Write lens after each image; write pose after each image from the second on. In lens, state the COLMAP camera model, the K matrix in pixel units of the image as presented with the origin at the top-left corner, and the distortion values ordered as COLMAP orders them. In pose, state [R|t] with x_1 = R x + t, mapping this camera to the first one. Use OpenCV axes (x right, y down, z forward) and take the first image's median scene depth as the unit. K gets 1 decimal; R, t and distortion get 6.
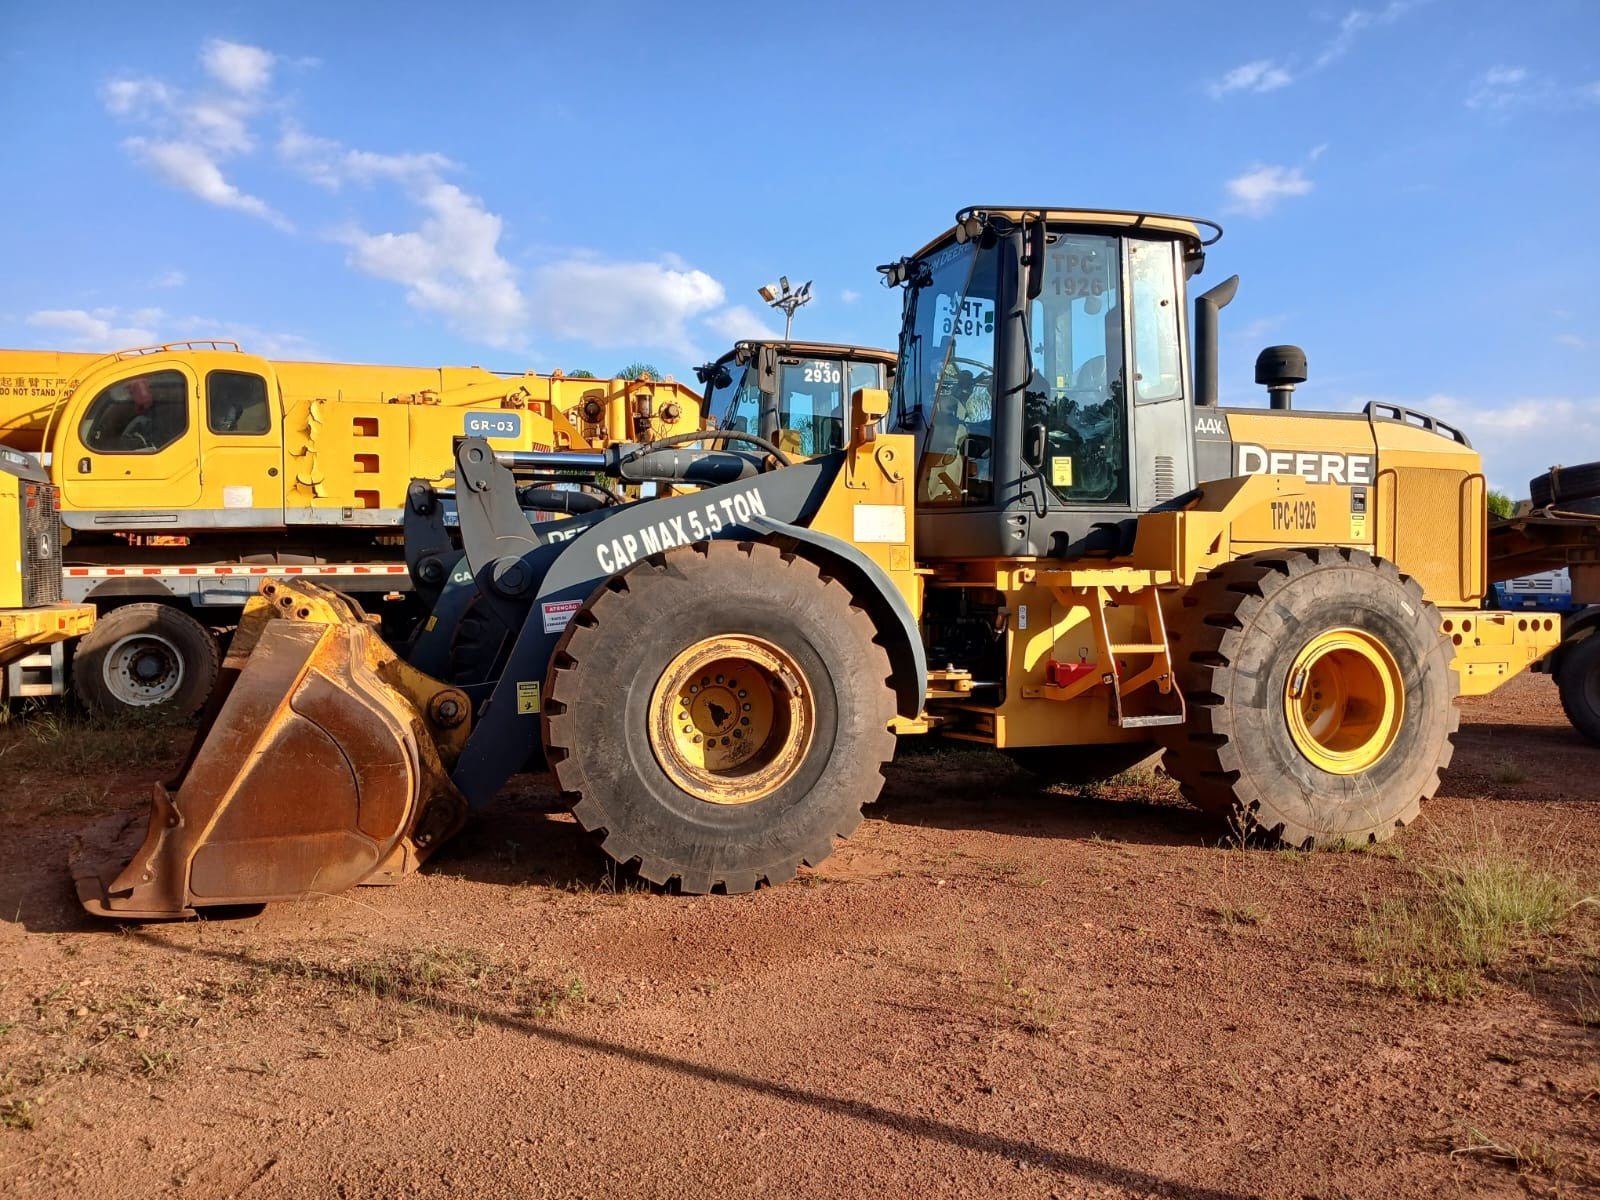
lens RADIAL K [[1182.8, 0, 793.5], [0, 1182.8, 549.7], [0, 0, 1]] dist [0.032705, -0.065875]
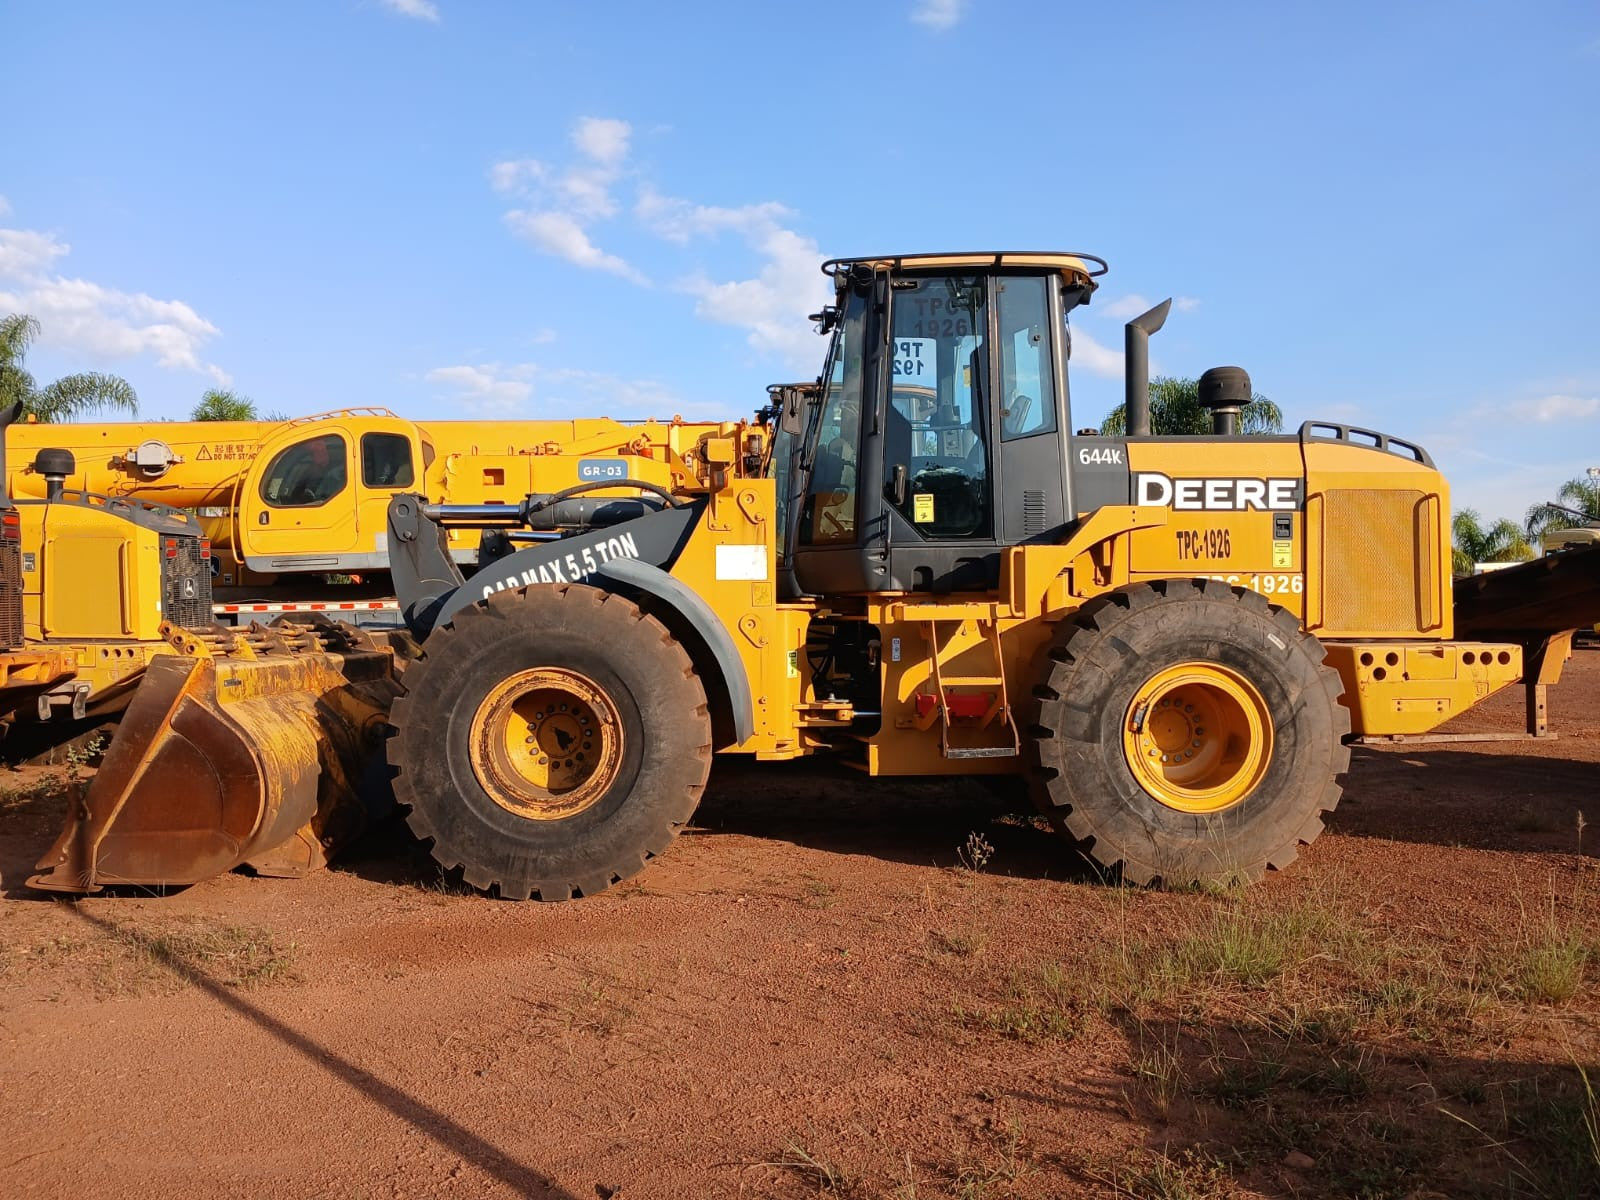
lens RADIAL K [[1182.8, 0, 857.2], [0, 1182.8, 551.8], [0, 0, 1]] dist [0.032705, -0.065875]
pose [[0.968772, -0.019522, -0.247184, 0.428508], [0.015309, 0.999703, -0.018955, -0.009712], [0.247481, 0.014578, 0.968783, -0.010990]]
